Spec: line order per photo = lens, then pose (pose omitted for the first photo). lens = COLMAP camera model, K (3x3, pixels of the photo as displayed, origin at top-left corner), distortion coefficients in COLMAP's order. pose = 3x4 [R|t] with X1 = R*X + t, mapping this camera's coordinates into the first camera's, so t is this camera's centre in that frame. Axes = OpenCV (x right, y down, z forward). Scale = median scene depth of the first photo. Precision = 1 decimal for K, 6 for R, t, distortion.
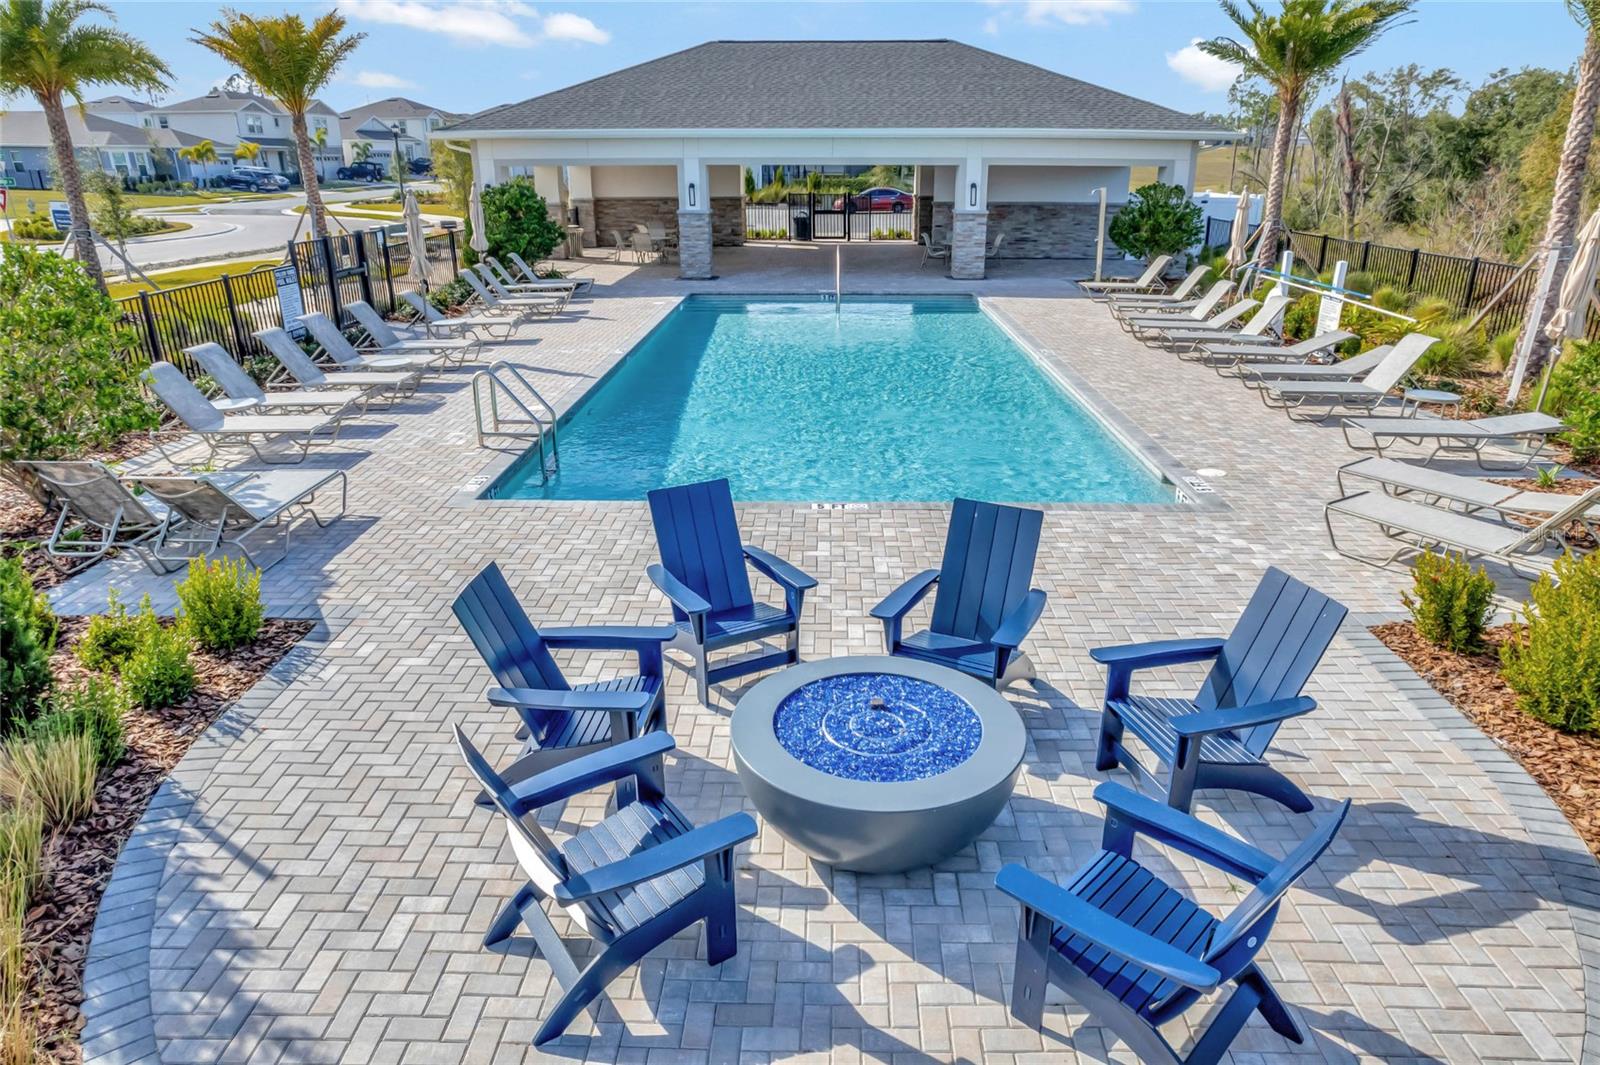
lens RADIAL K [[1021.3, 0, 795.0], [0, 1021.3, 533.0], [0, 0, 1]] dist [-0.053539, 0.043912]
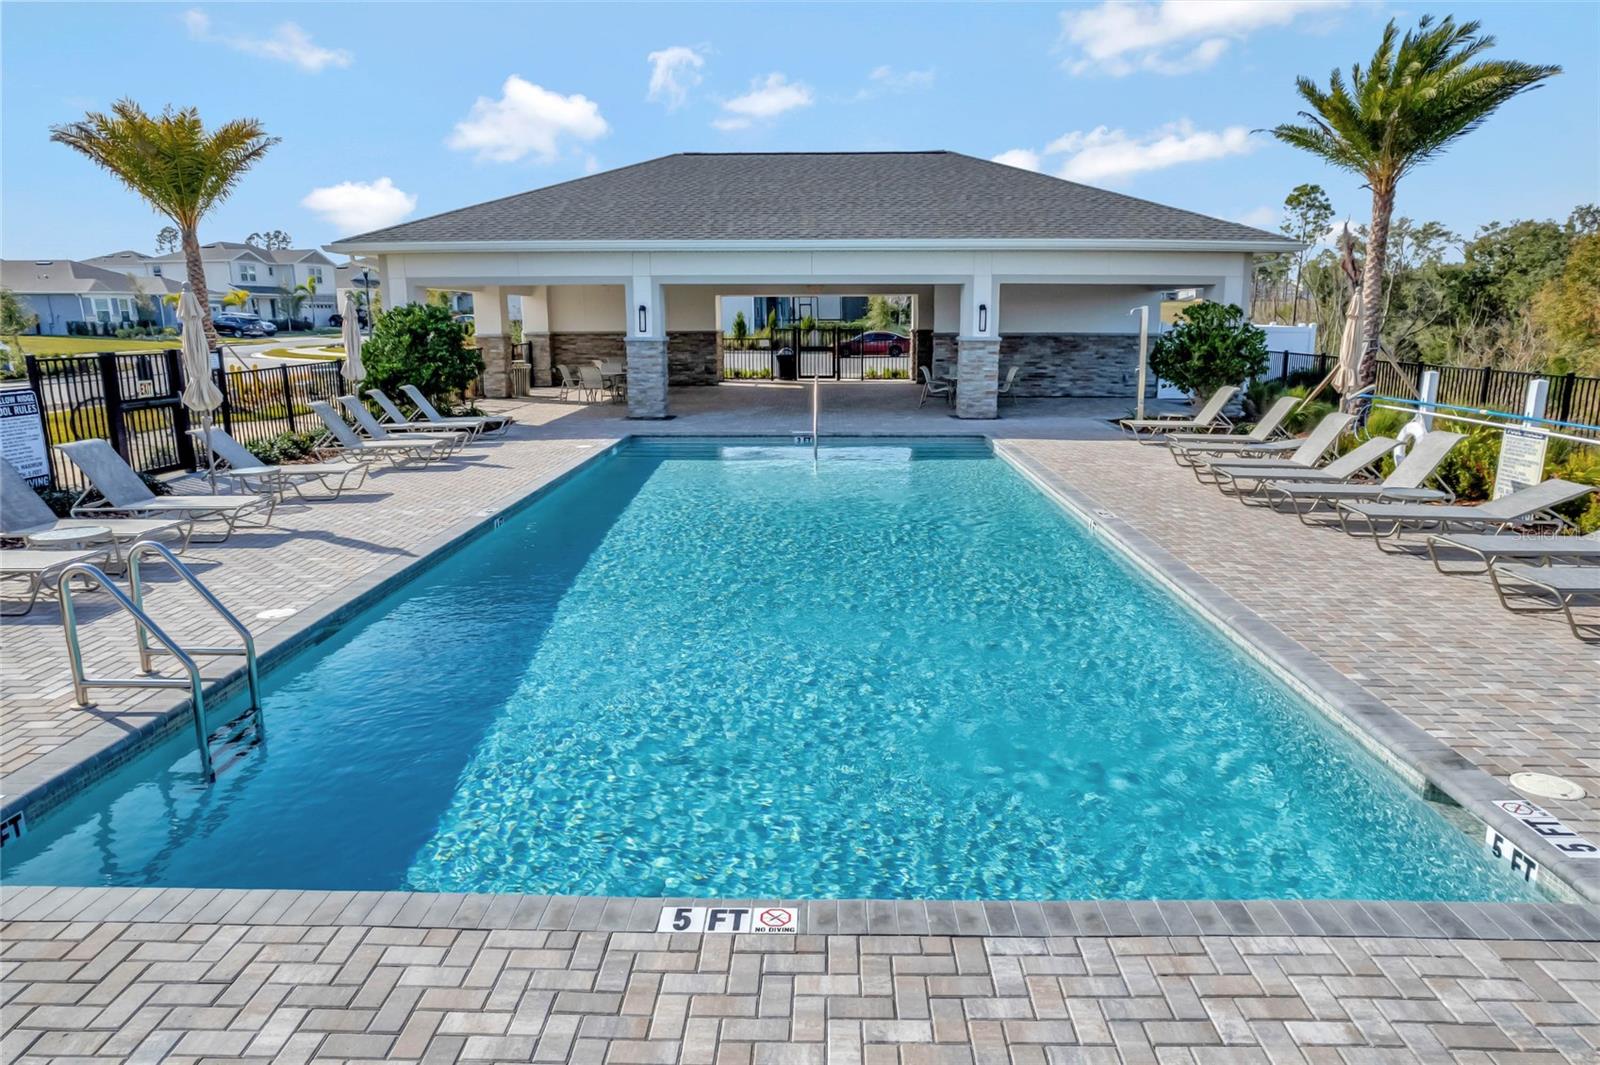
lens RADIAL K [[1021.3, 0, 803.9], [0, 1021.3, 520.5], [0, 0, 1]] dist [-0.053539, 0.043912]
pose [[0.999982, -0.000316, 0.005983, 0.024526], [0.001233, 0.988094, -0.153847, -0.041514], [-0.005863, 0.153852, 0.988077, 0.198014]]
